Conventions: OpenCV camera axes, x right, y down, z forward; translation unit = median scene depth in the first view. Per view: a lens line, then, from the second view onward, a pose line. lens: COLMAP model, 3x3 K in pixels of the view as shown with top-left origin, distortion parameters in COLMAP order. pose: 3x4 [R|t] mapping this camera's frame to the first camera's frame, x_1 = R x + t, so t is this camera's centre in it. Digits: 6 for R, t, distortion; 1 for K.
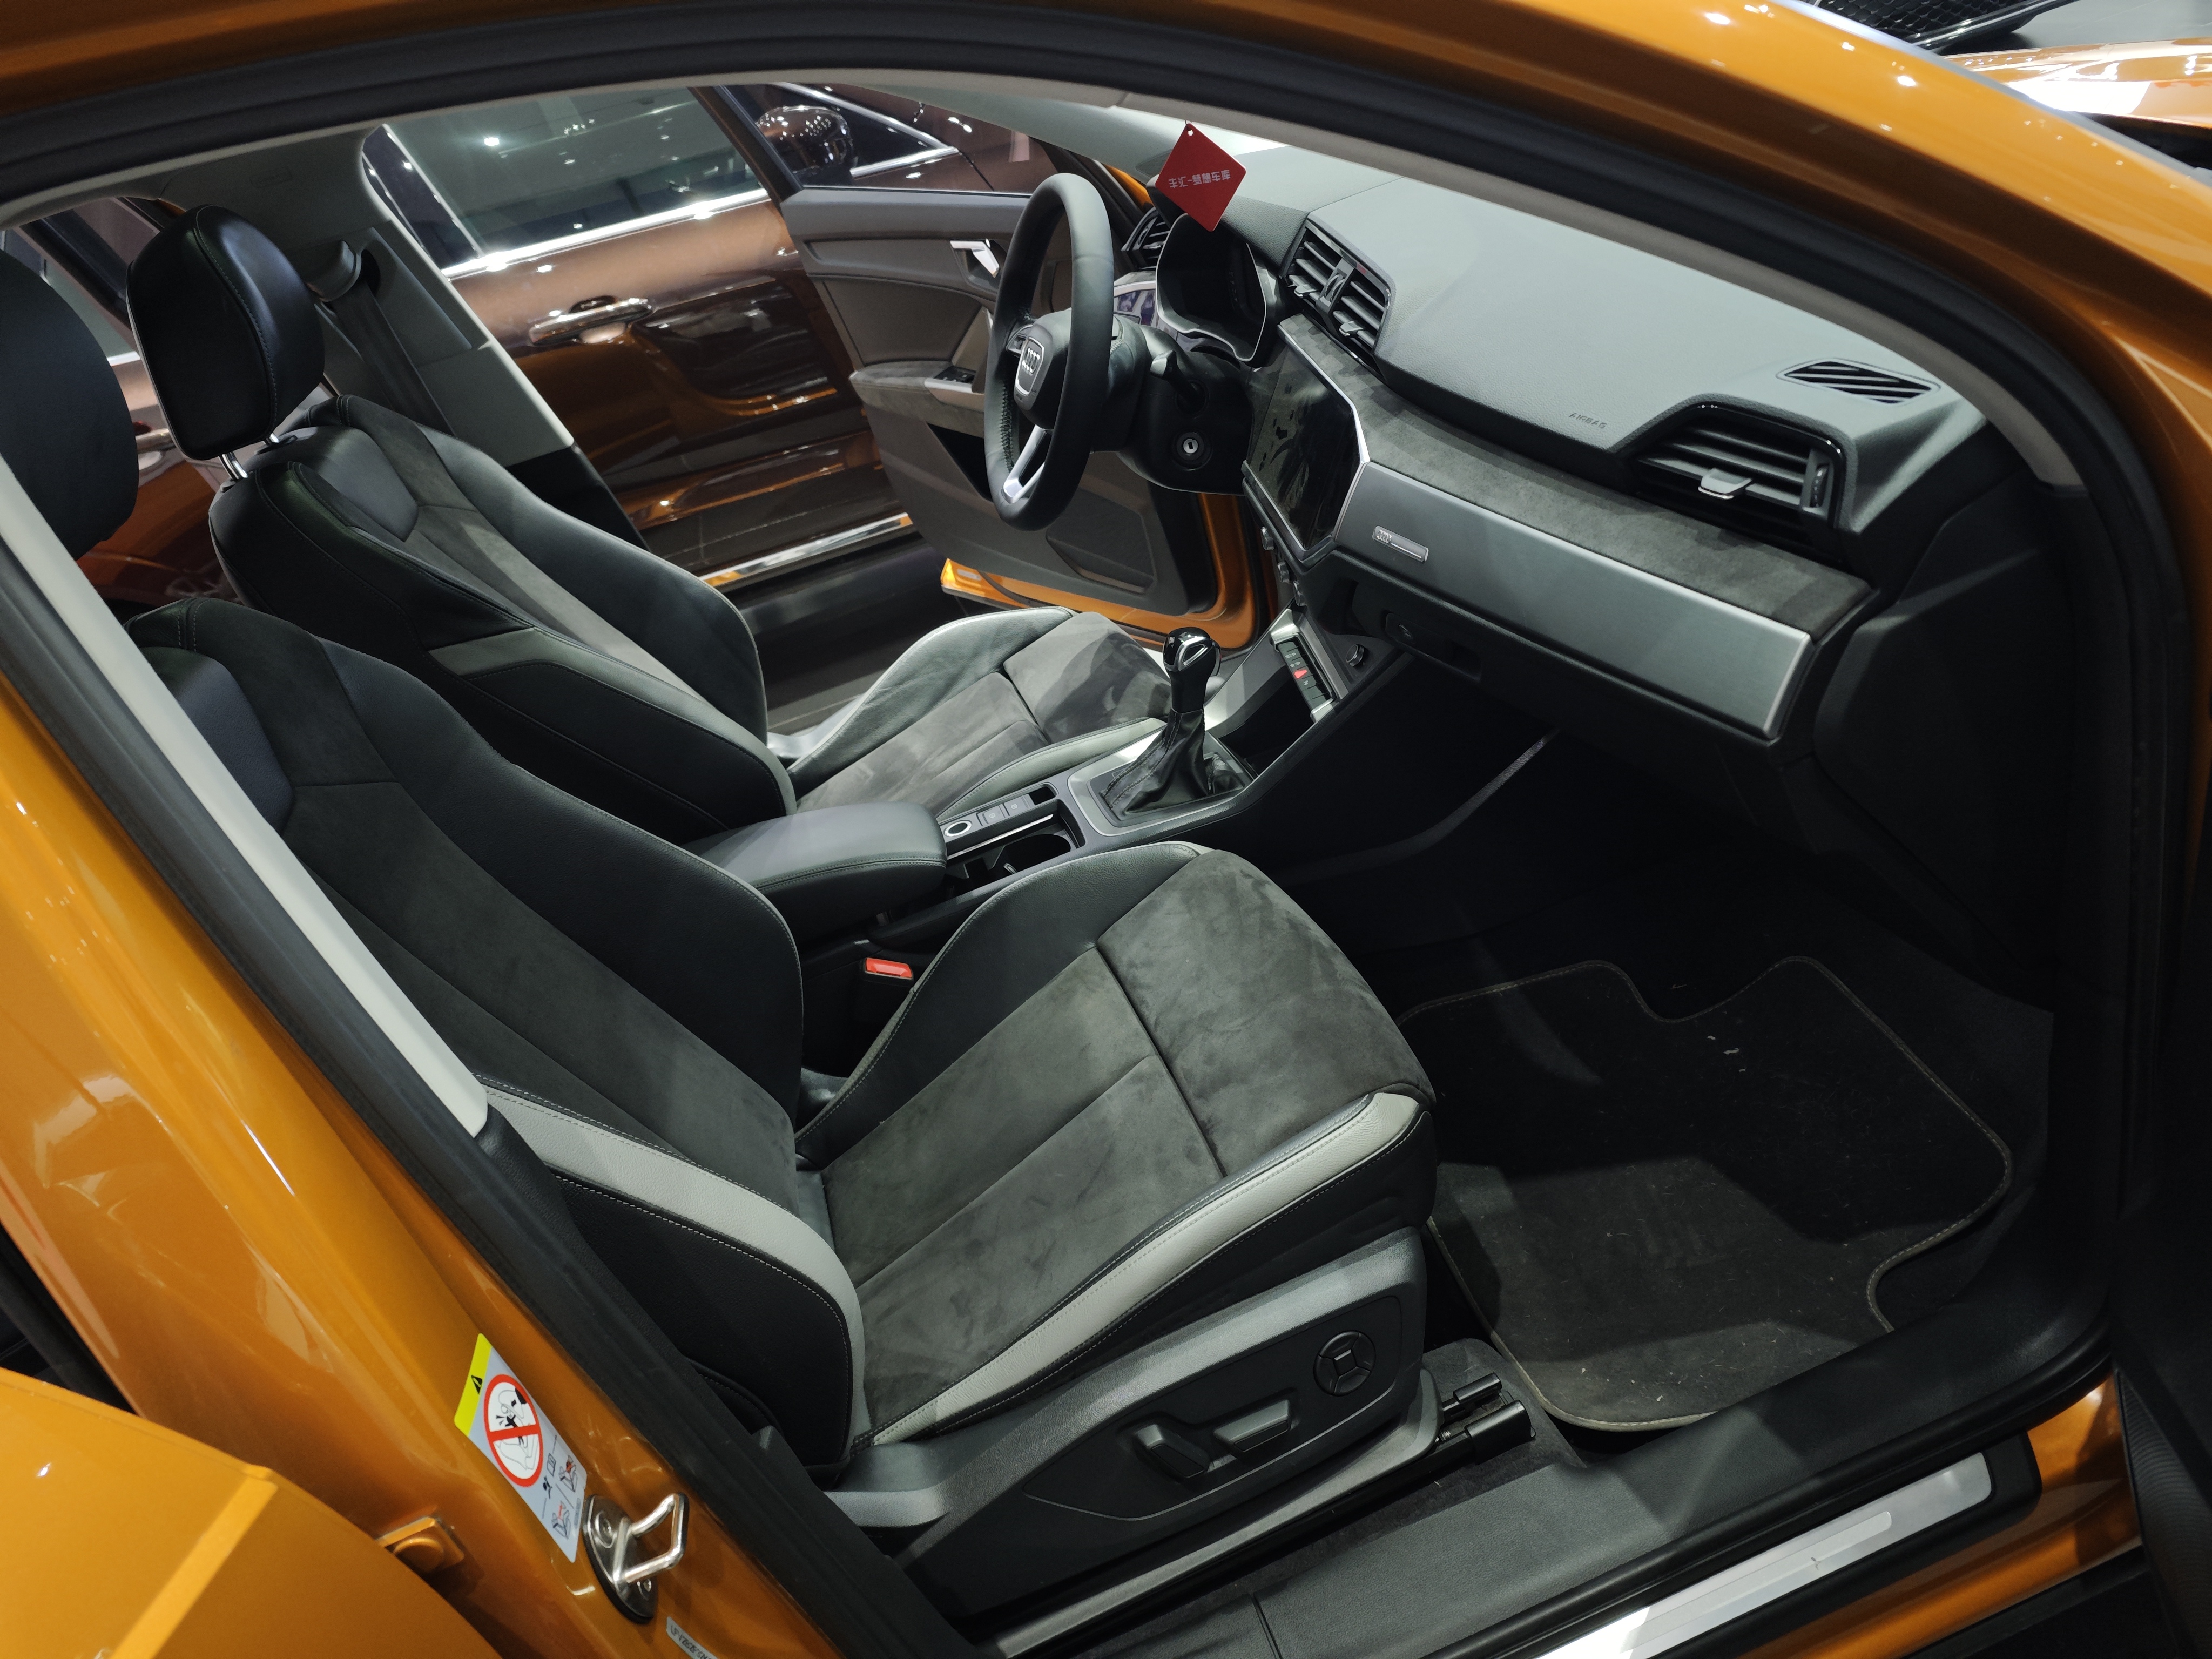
lens RADIAL K [[1537.9, 0, 1100.3], [0, 1537.9, 822.4], [0, 0, 1]] dist [0.072350, -0.157473]
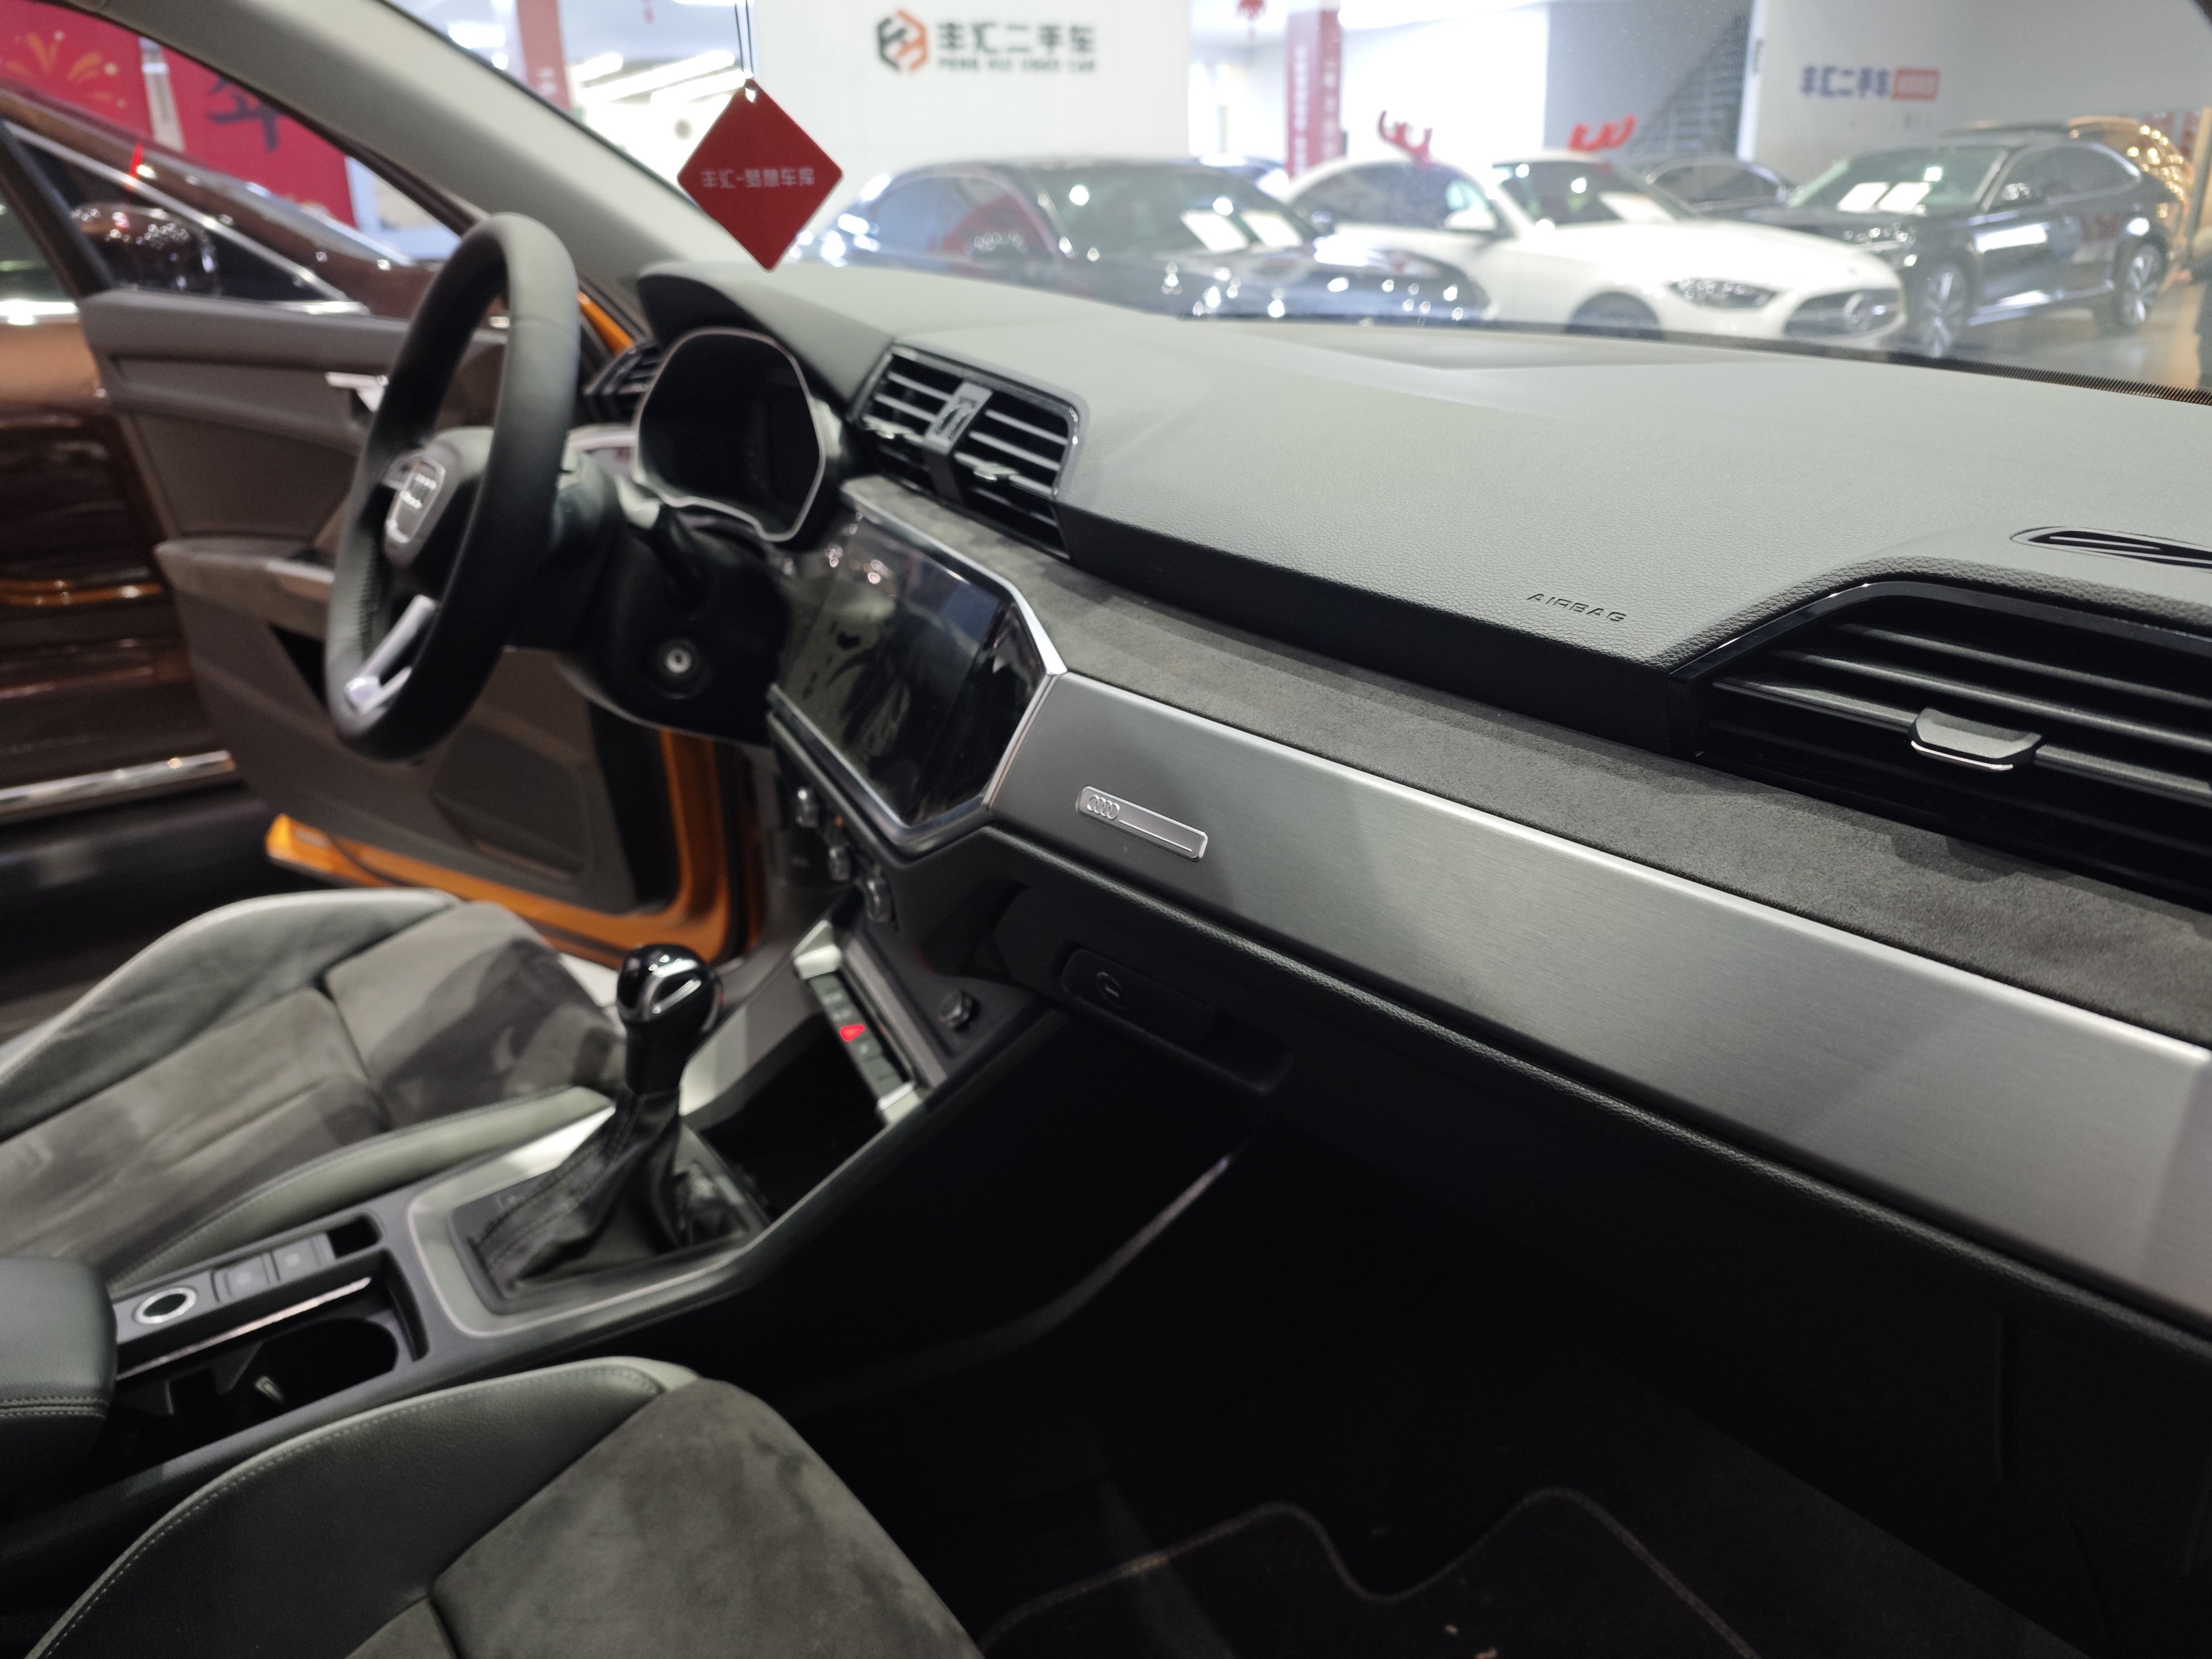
lens RADIAL K [[1537.9, 0, 1100.3], [0, 1537.9, 822.4], [0, 0, 1]] dist [0.072350, -0.157473]
pose [[0.929776, 0.091307, 0.356621, -0.001642], [-0.018763, 0.979247, -0.201801, -0.055918], [-0.367646, 0.180939, 0.912194, 0.394698]]
